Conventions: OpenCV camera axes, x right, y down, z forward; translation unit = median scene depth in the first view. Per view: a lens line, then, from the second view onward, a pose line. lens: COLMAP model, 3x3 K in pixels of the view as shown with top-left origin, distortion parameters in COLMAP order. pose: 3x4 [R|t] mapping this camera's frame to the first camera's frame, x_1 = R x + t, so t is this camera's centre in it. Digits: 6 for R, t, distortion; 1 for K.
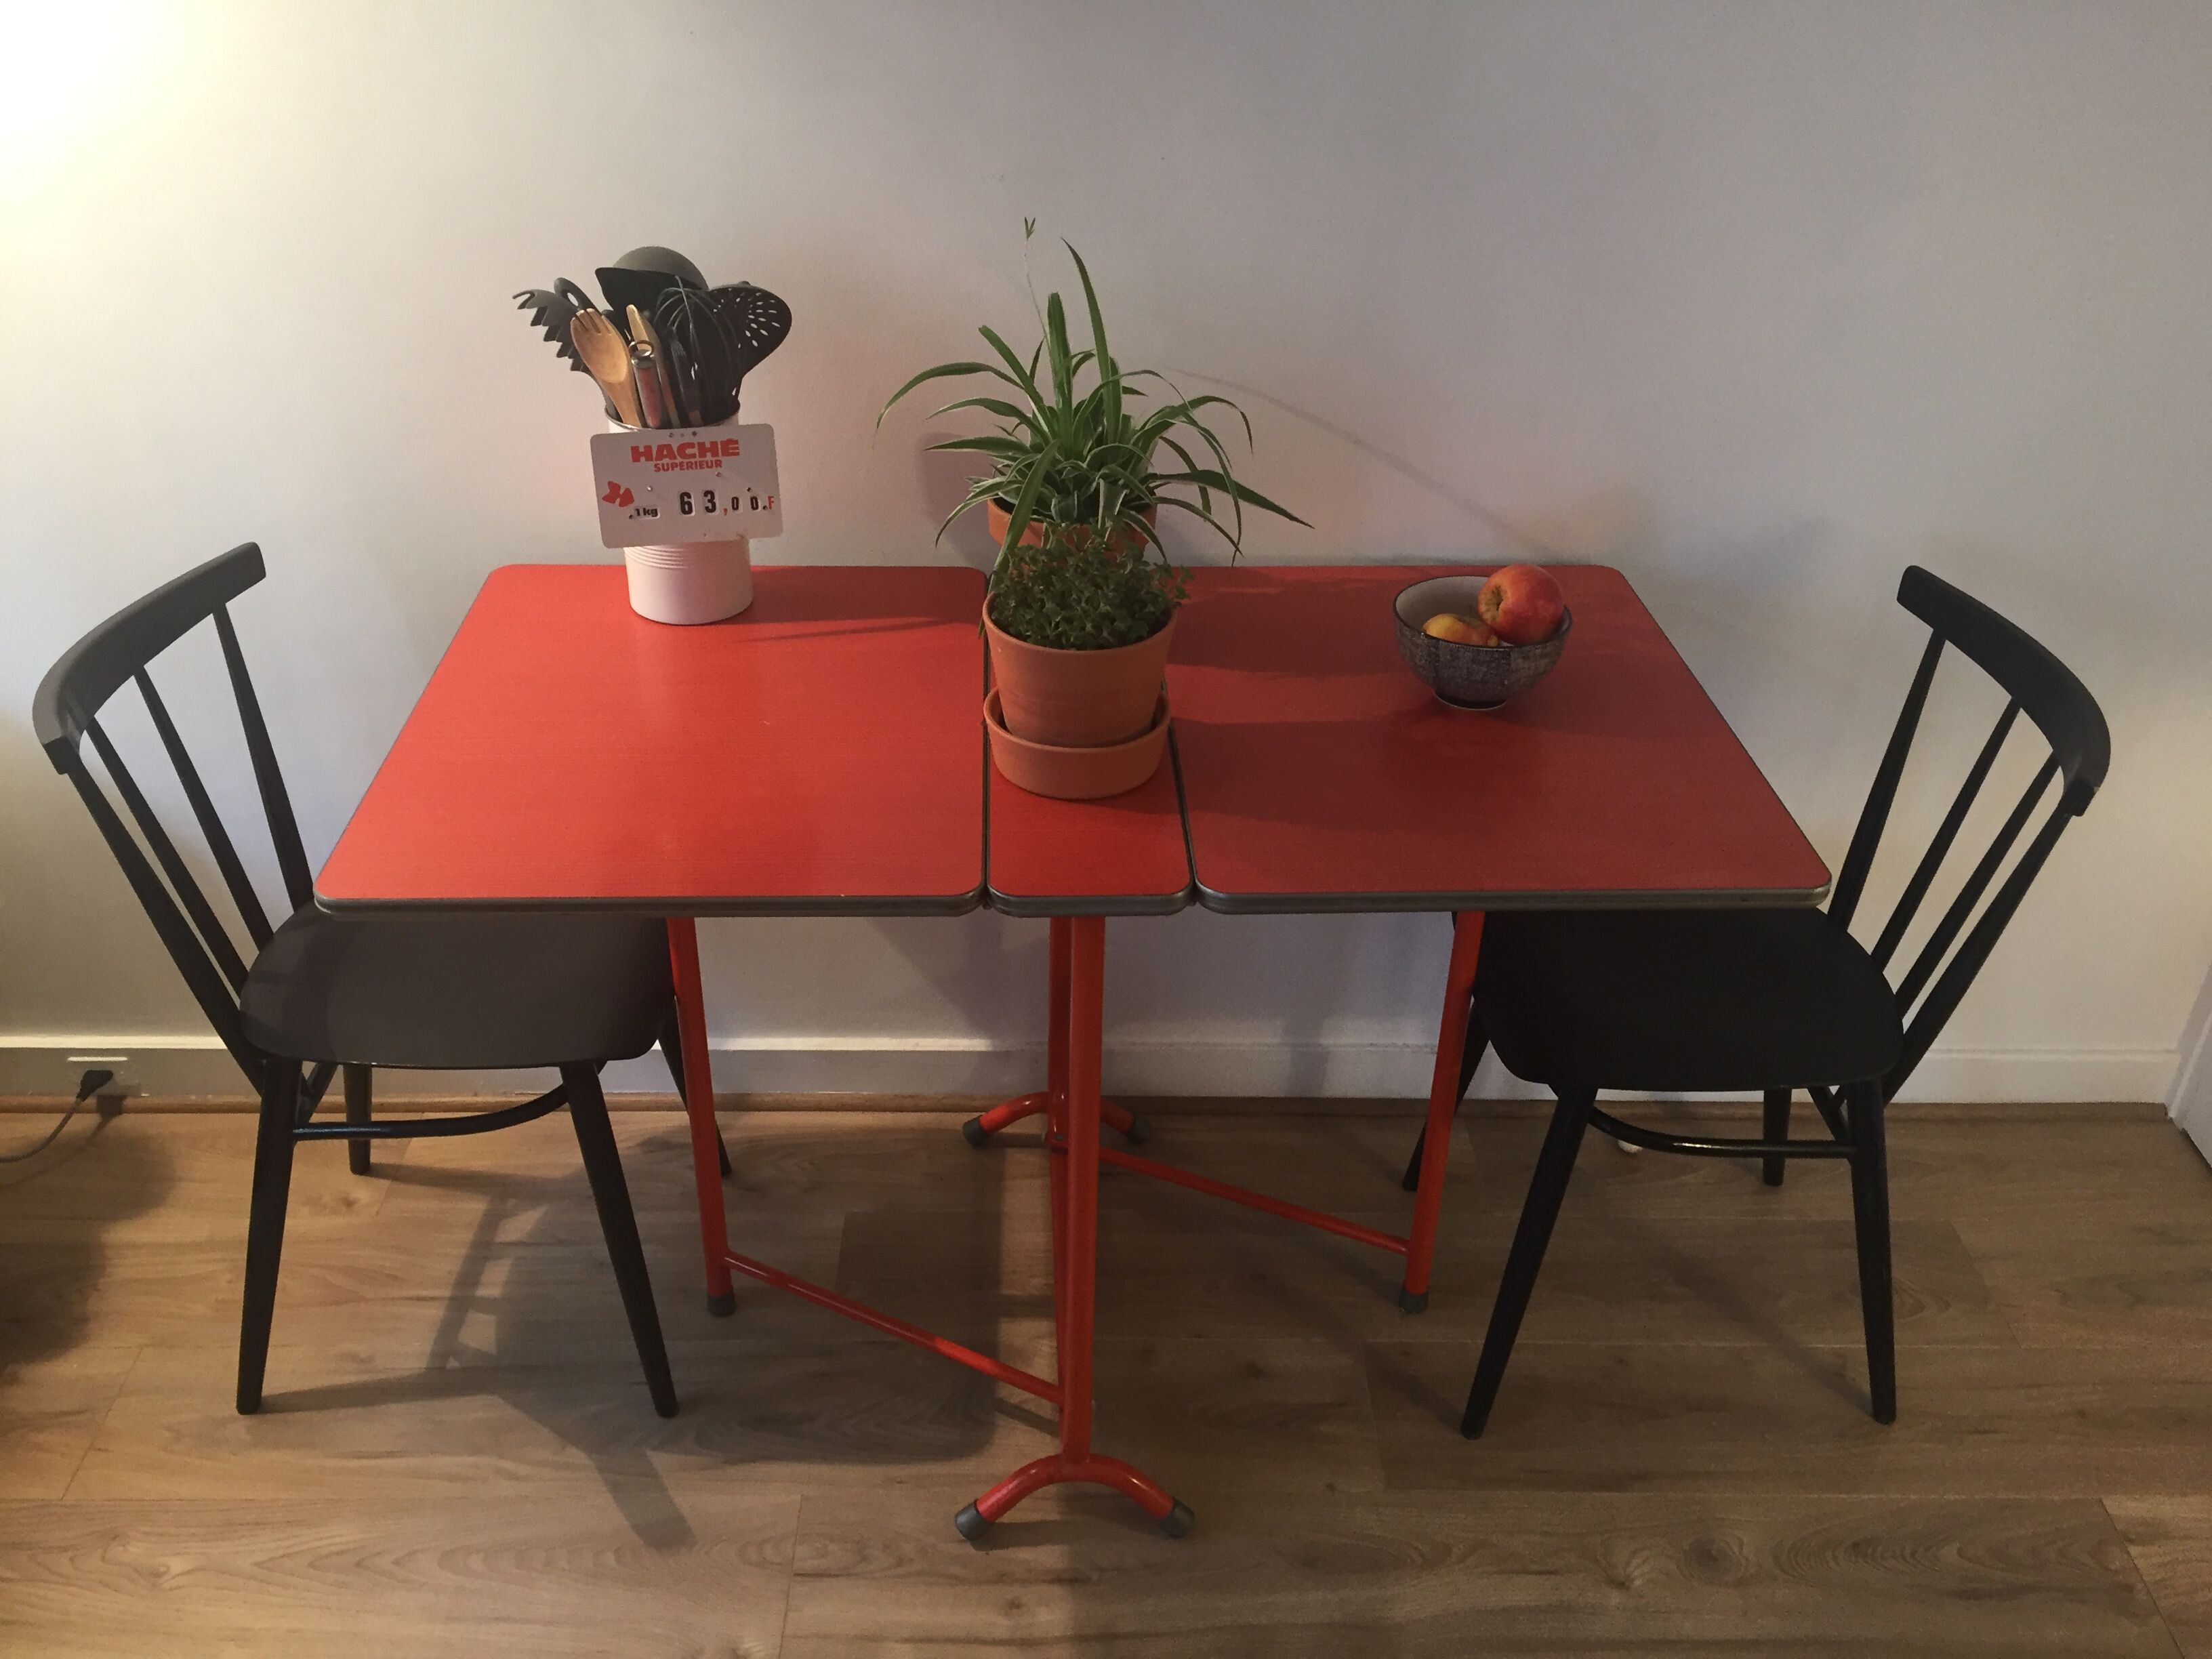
lens RADIAL K [[1861.2, 0, 1112.2], [0, 1861.2, 834.0], [0, 0, 1]] dist [0.079604, -0.121149]
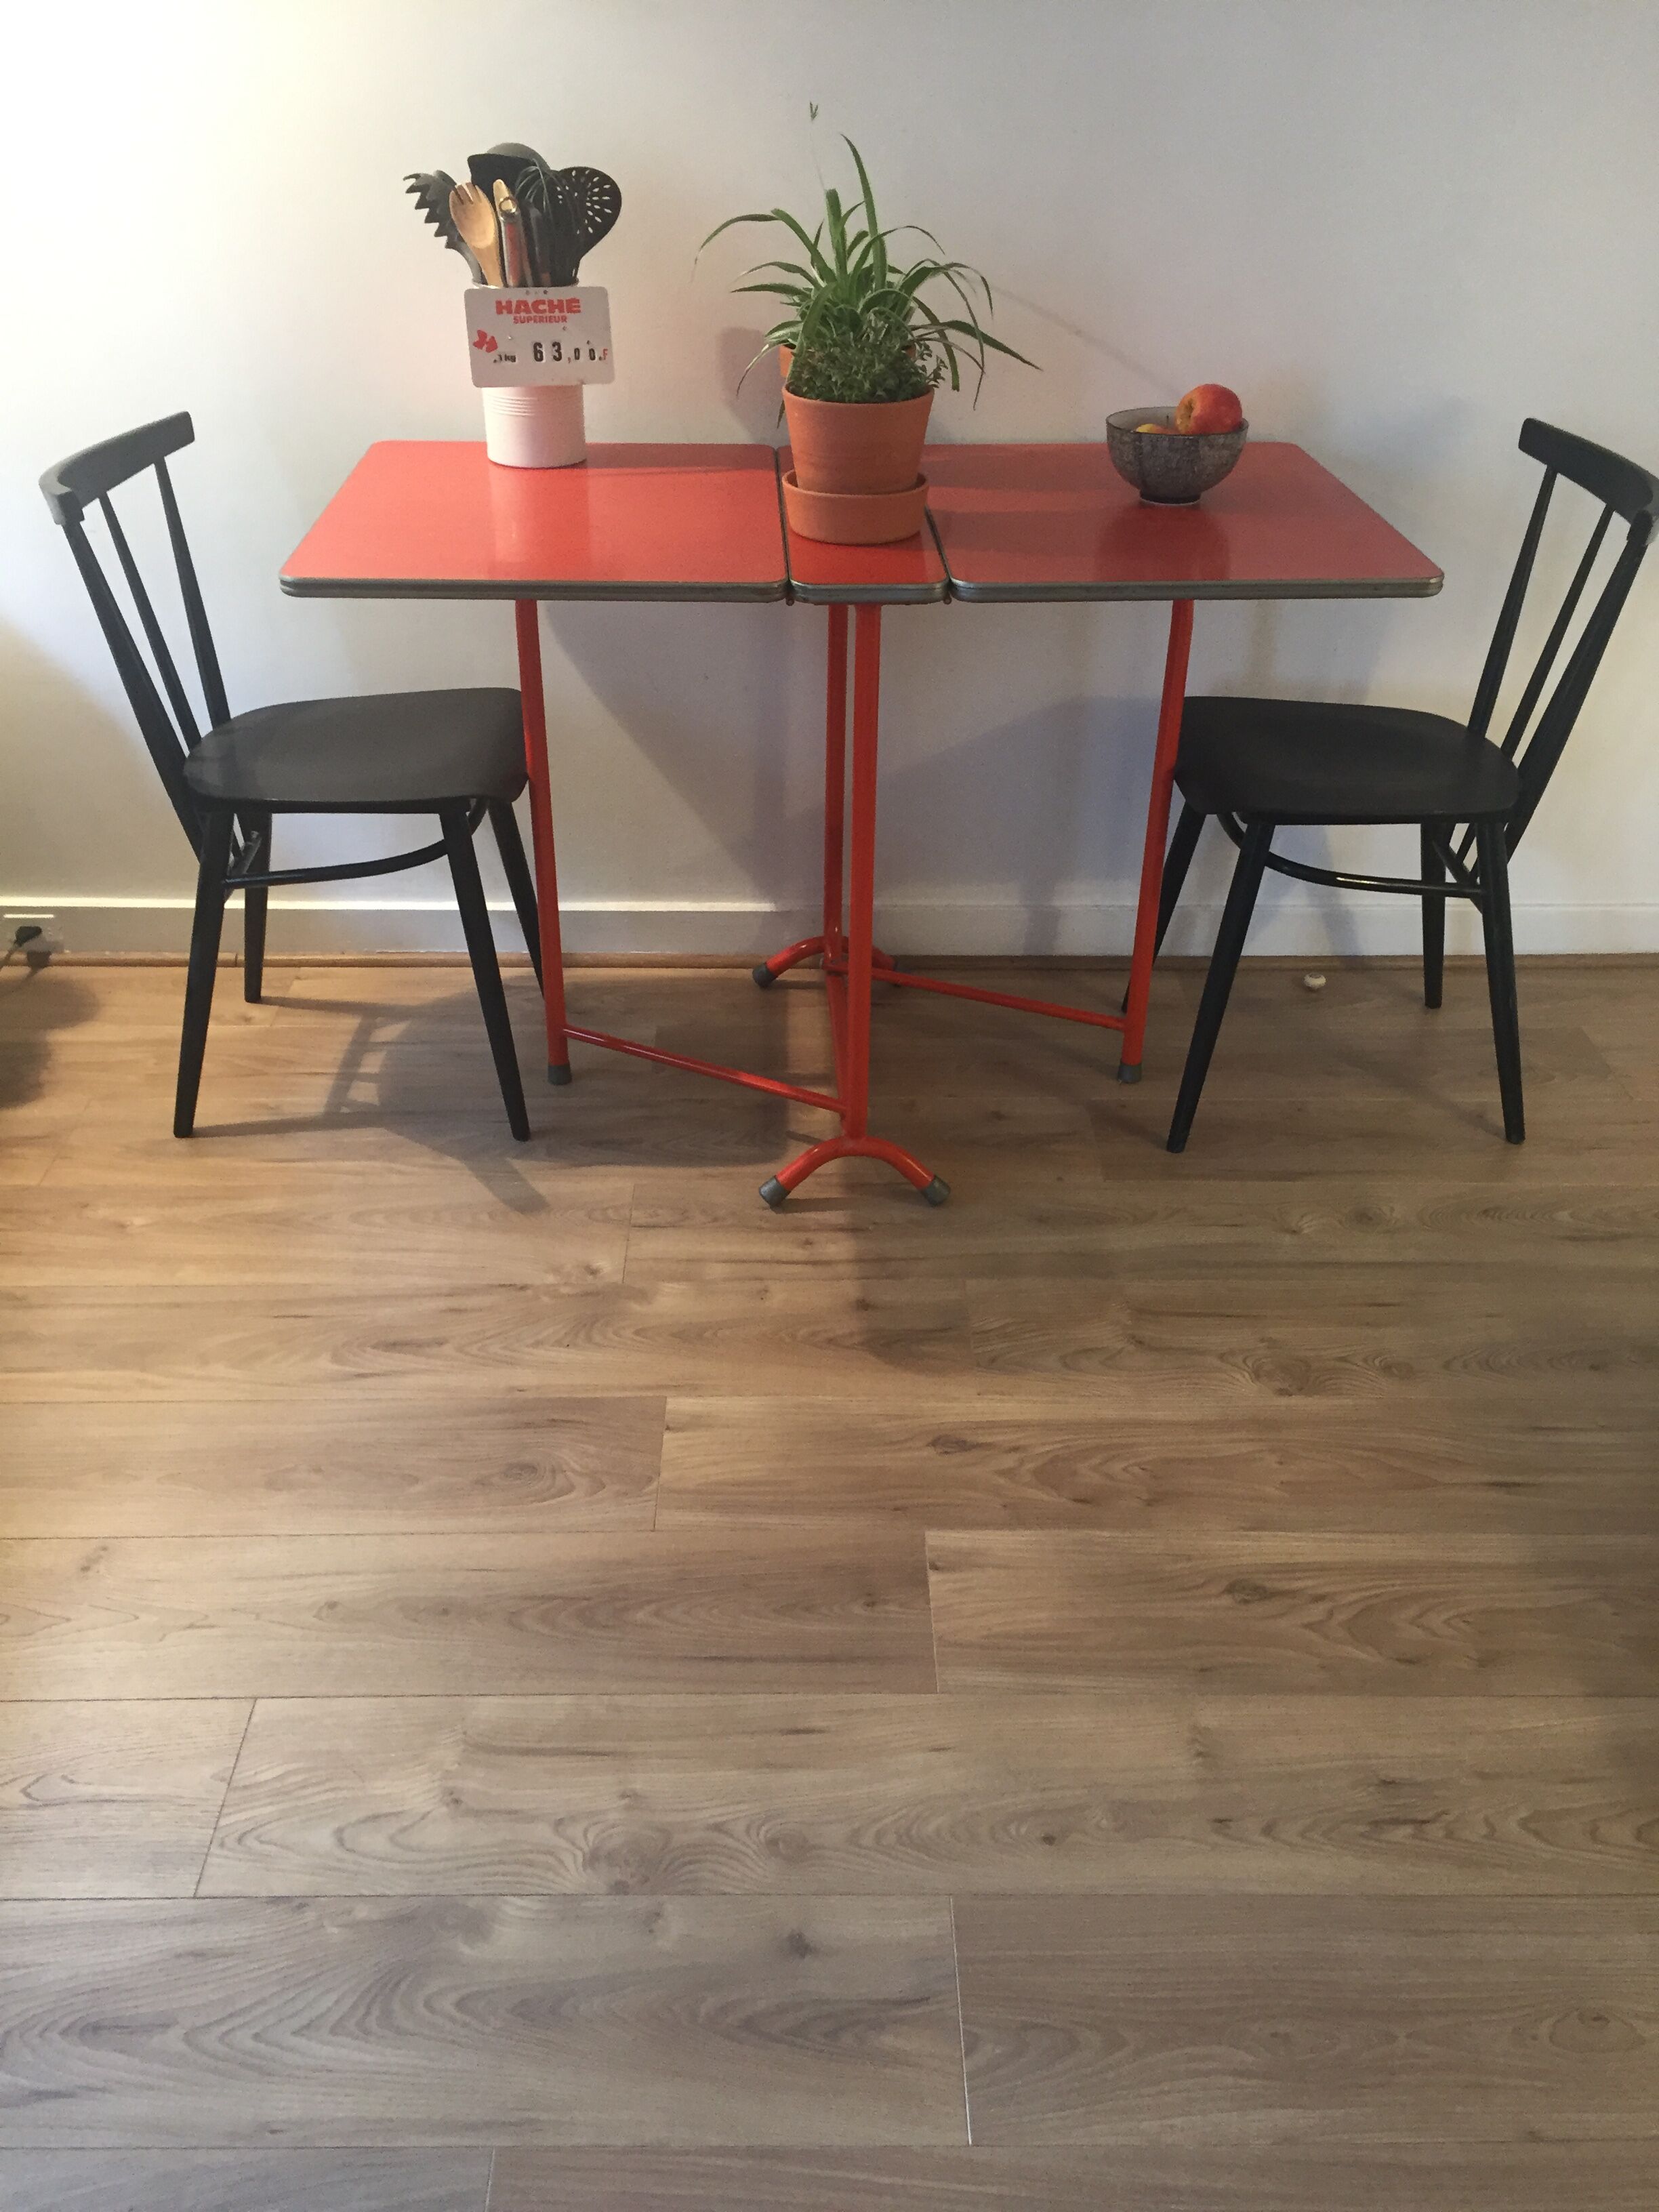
lens RADIAL K [[1861.2, 0, 836.2], [0, 1861.2, 1119.8], [0, 0, 1]] dist [0.079604, -0.121149]
pose [[0.999920, -0.007699, -0.010021, -0.018844], [0.007710, 0.999970, 0.001076, 0.308809], [0.010012, -0.001154, 0.999949, -0.232538]]
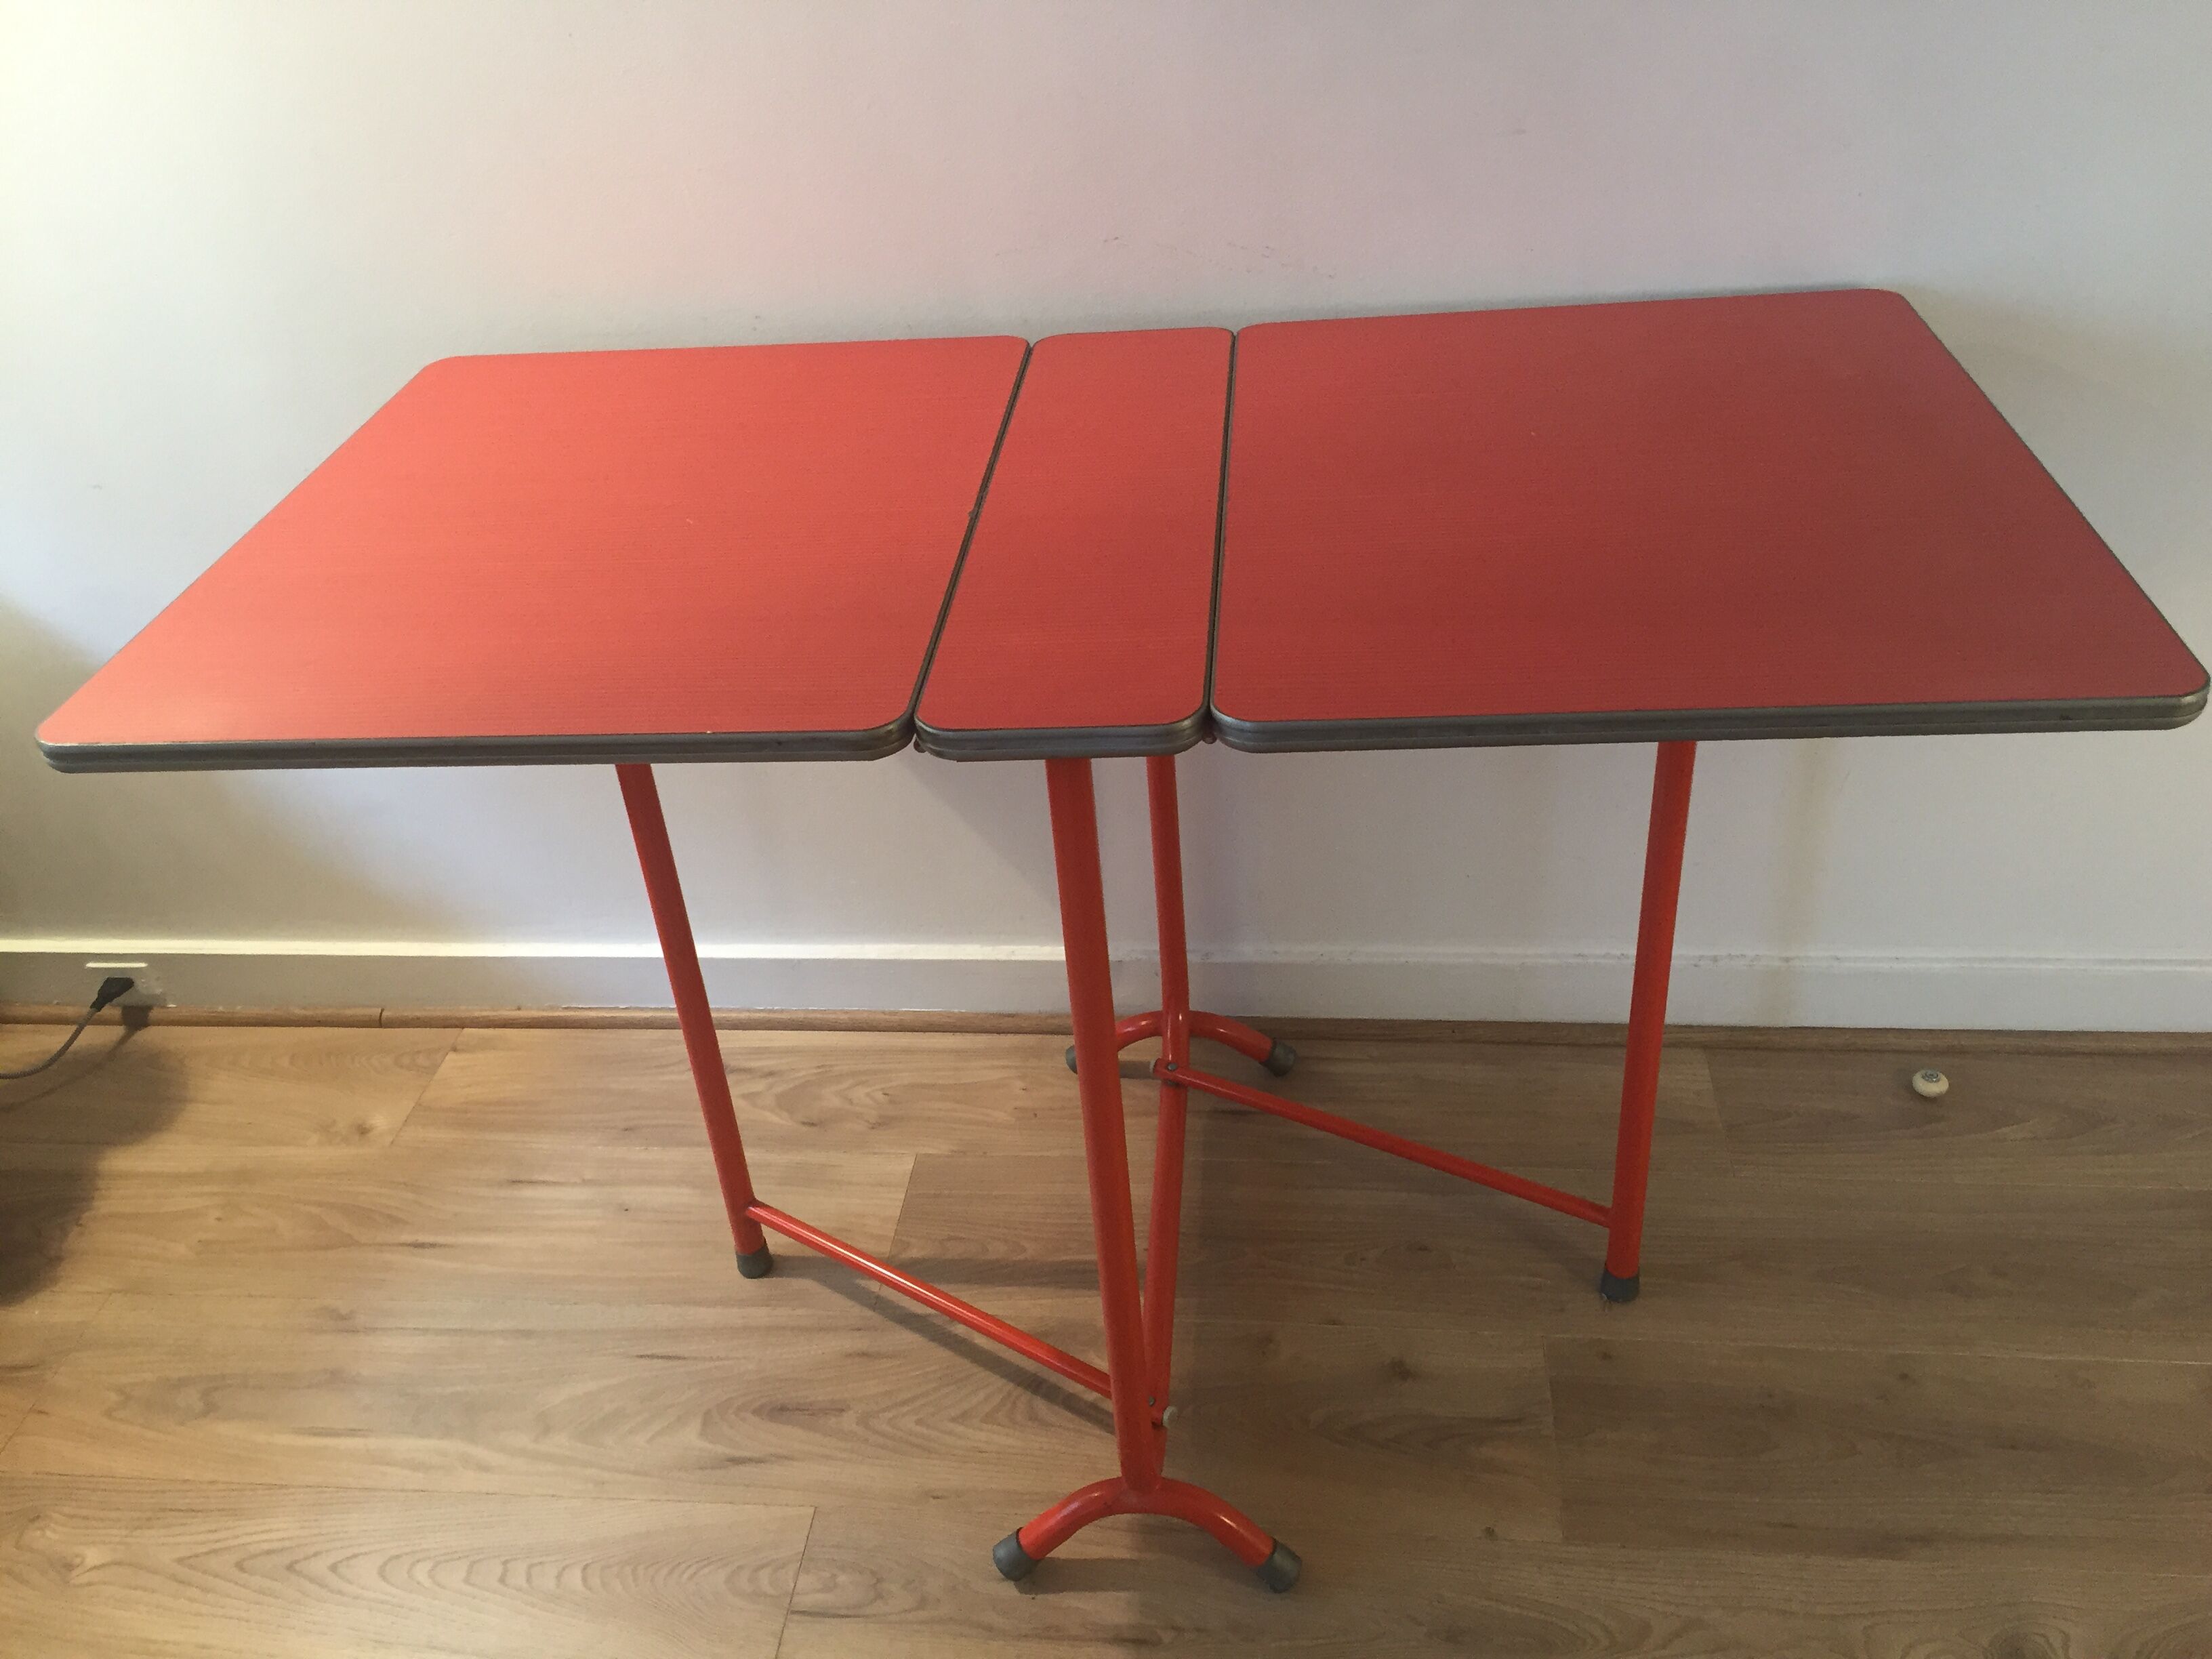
lens RADIAL K [[1861.2, 0, 1112.2], [0, 1861.2, 834.0], [0, 0, 1]] dist [0.079604, -0.121149]
pose [[0.986383, -0.007940, -0.164275, 0.093651], [0.014796, 0.999068, 0.040555, 0.034081], [0.163800, -0.042434, 0.985581, 0.242670]]
